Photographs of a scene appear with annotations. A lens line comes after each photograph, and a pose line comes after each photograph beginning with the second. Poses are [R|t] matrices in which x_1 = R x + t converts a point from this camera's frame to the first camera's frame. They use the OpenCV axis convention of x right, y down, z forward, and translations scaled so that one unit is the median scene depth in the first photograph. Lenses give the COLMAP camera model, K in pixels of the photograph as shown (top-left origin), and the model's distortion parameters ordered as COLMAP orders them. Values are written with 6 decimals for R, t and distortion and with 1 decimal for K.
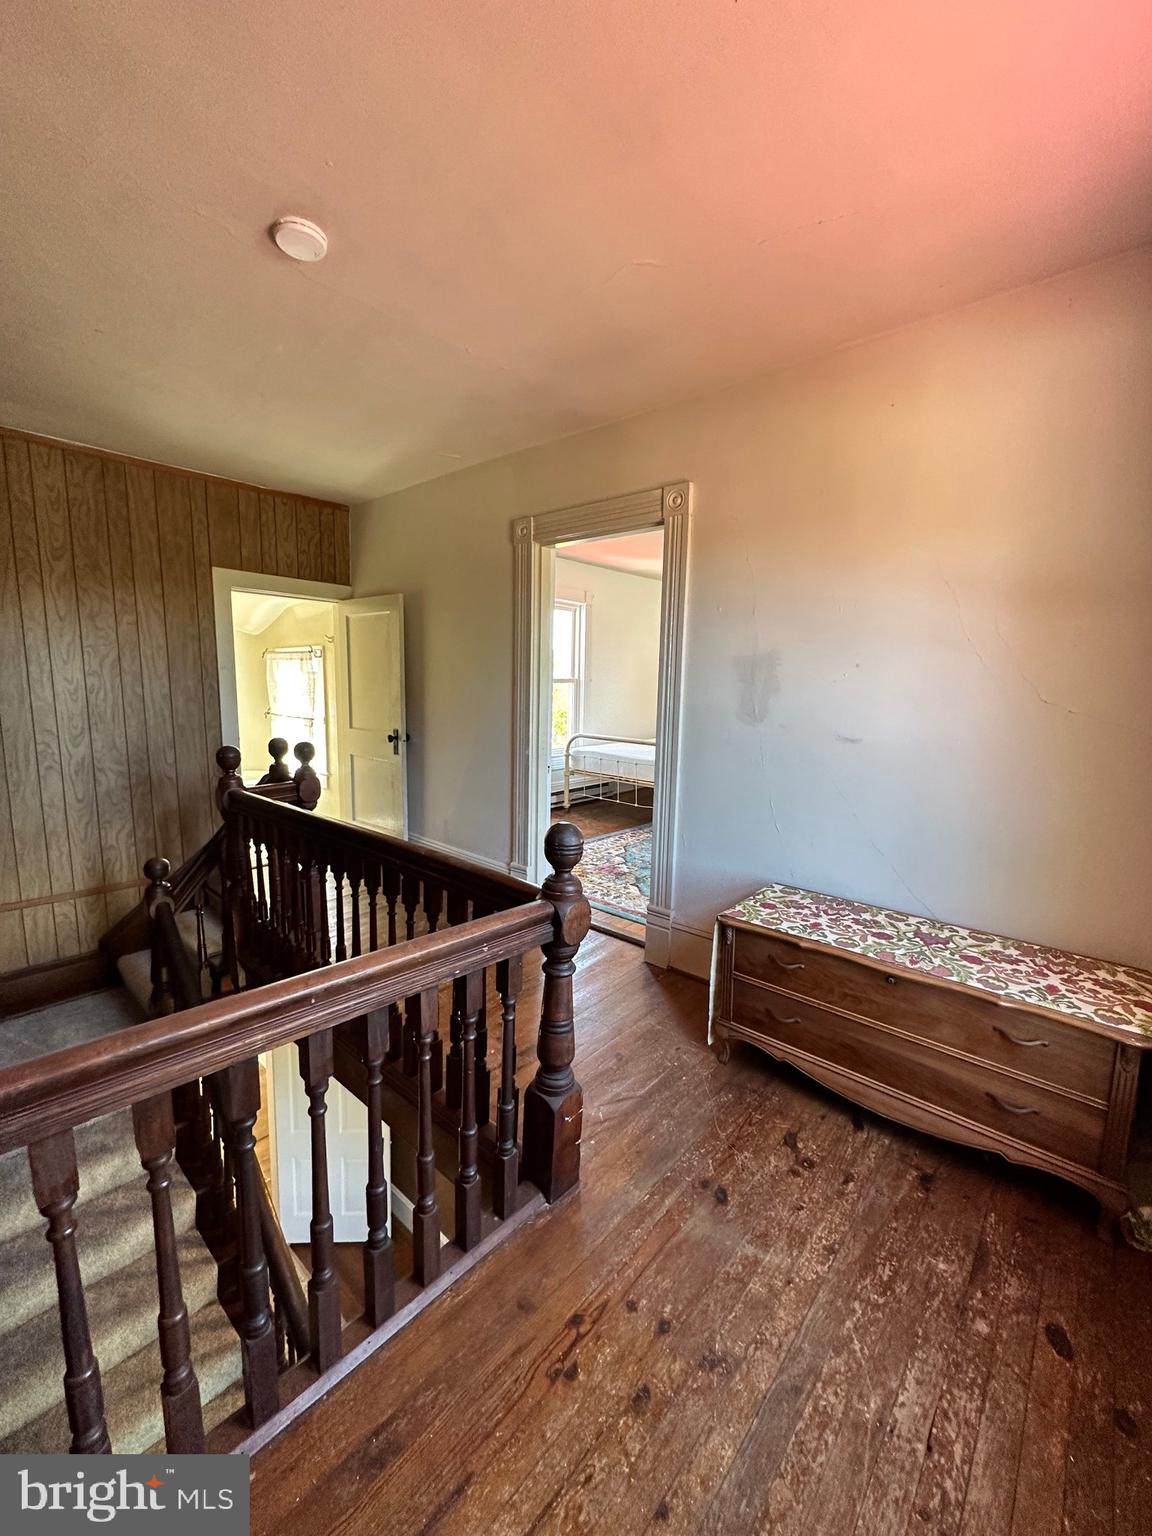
lens RADIAL K [[614.2, 0, 576.0], [0, 614.2, 768.0], [0, 0, 1]] dist [-0.003293, 0.000167]
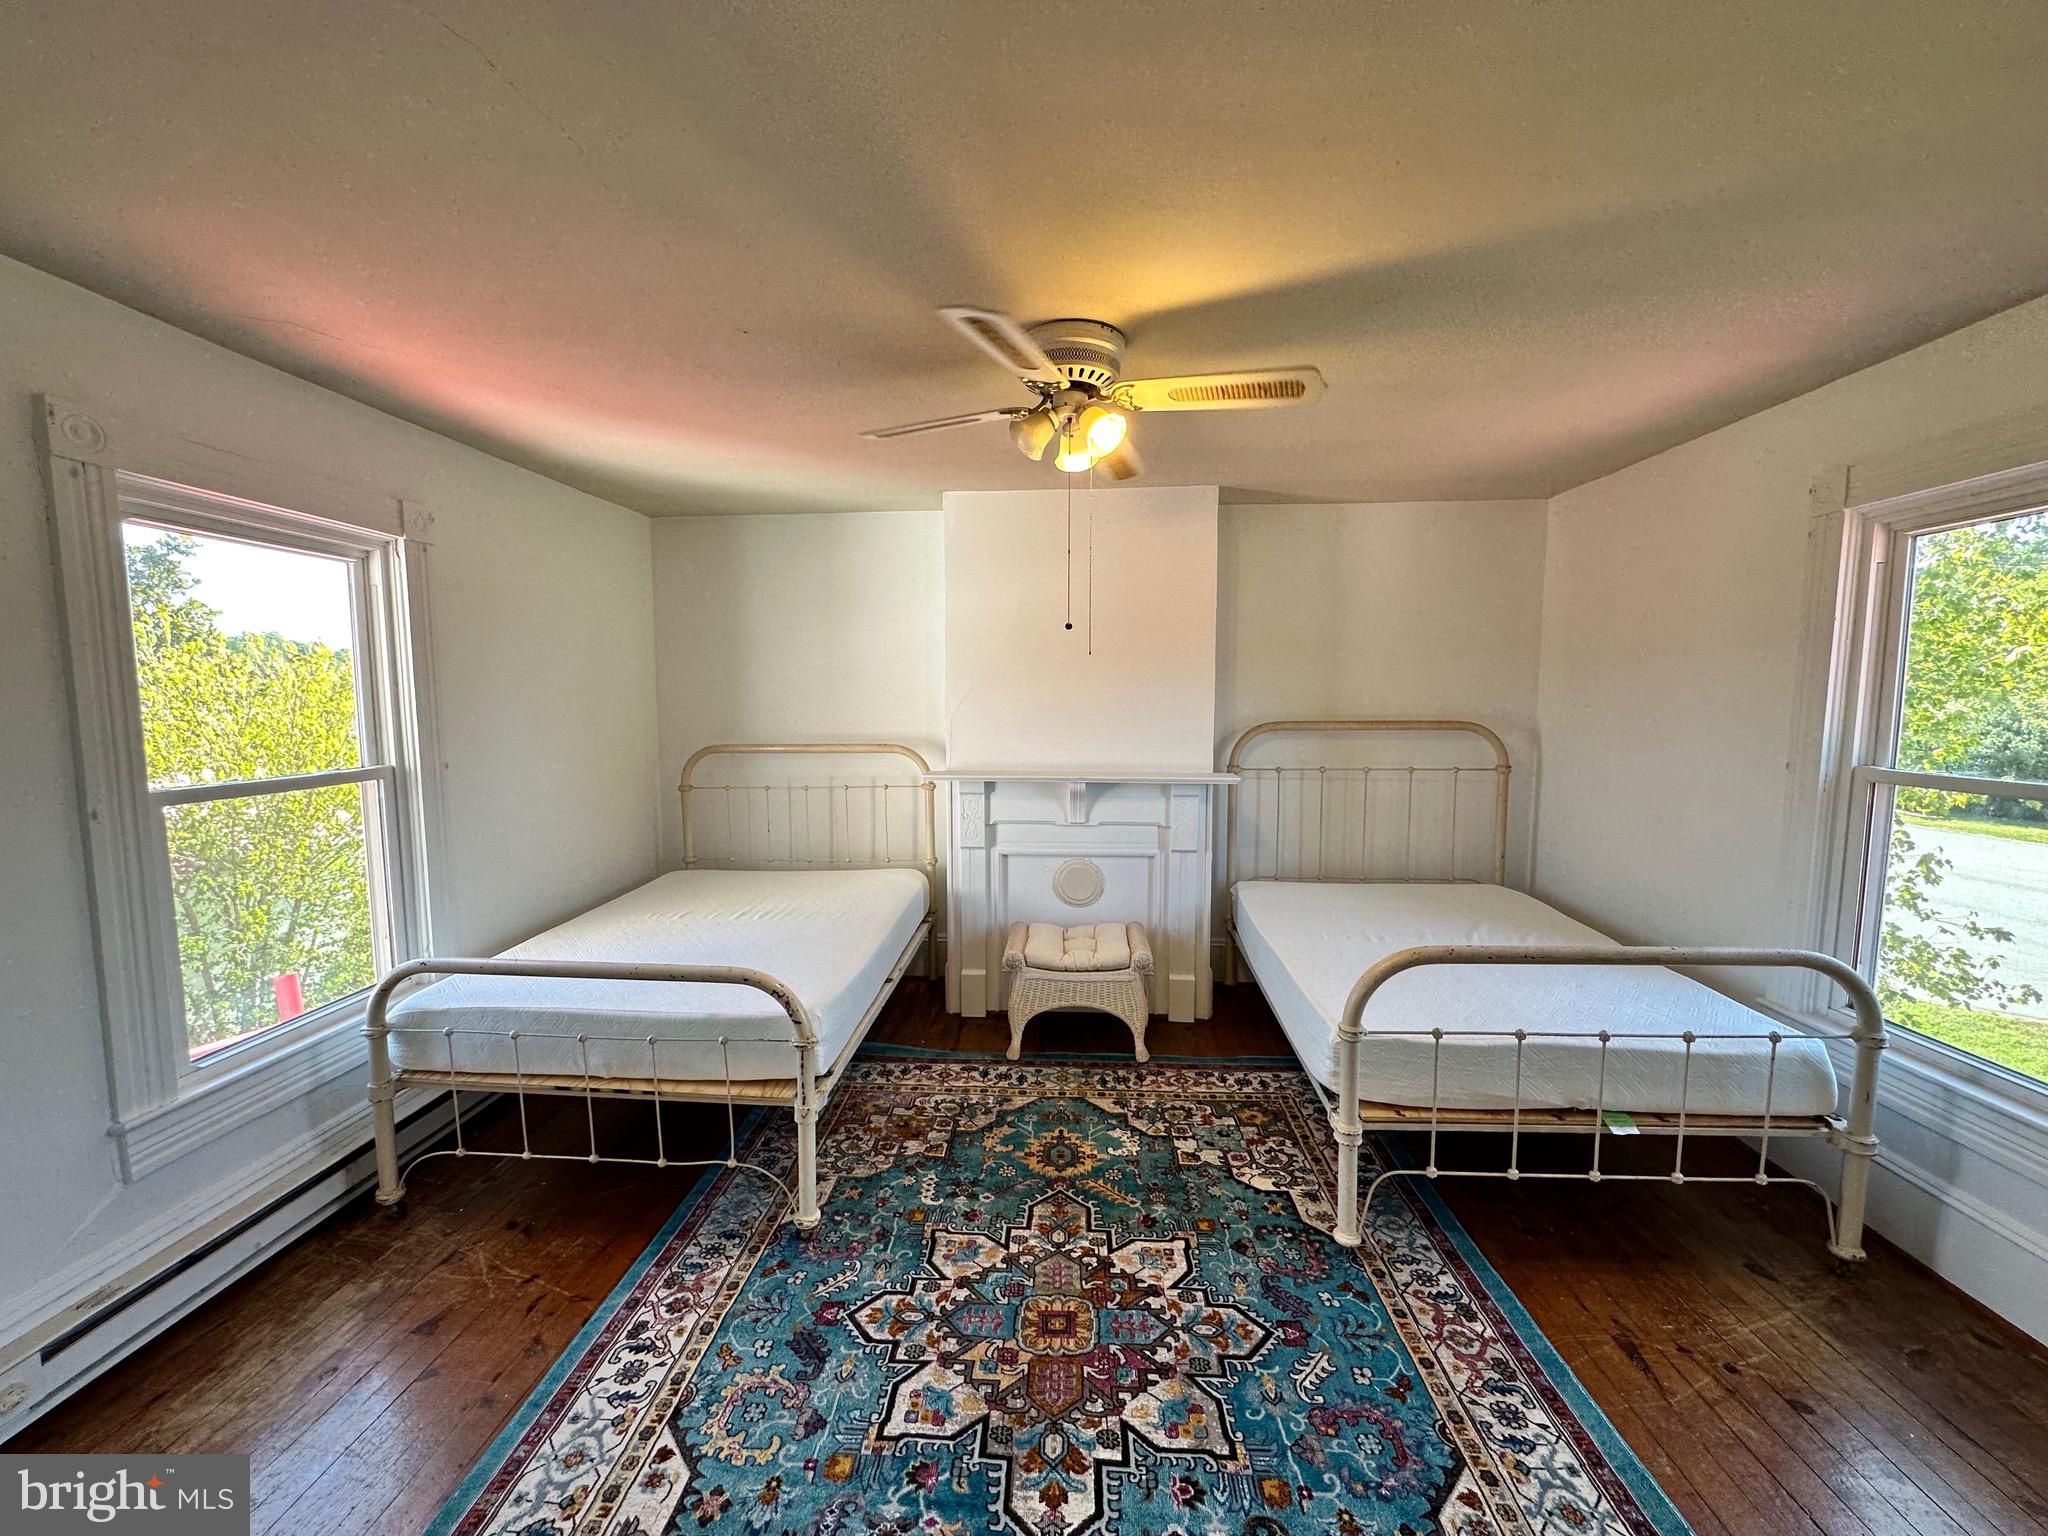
lens RADIAL K [[829.8, 0, 1027.4], [0, 829.8, 766.7], [0, 0, 1]] dist [0.011908, 0.000136]
pose [[0.795027, -0.078459, 0.601479, 0.002585], [0.107321, 0.994150, -0.012175, -0.110392], [-0.597005, 0.074231, 0.798796, 0.468375]]
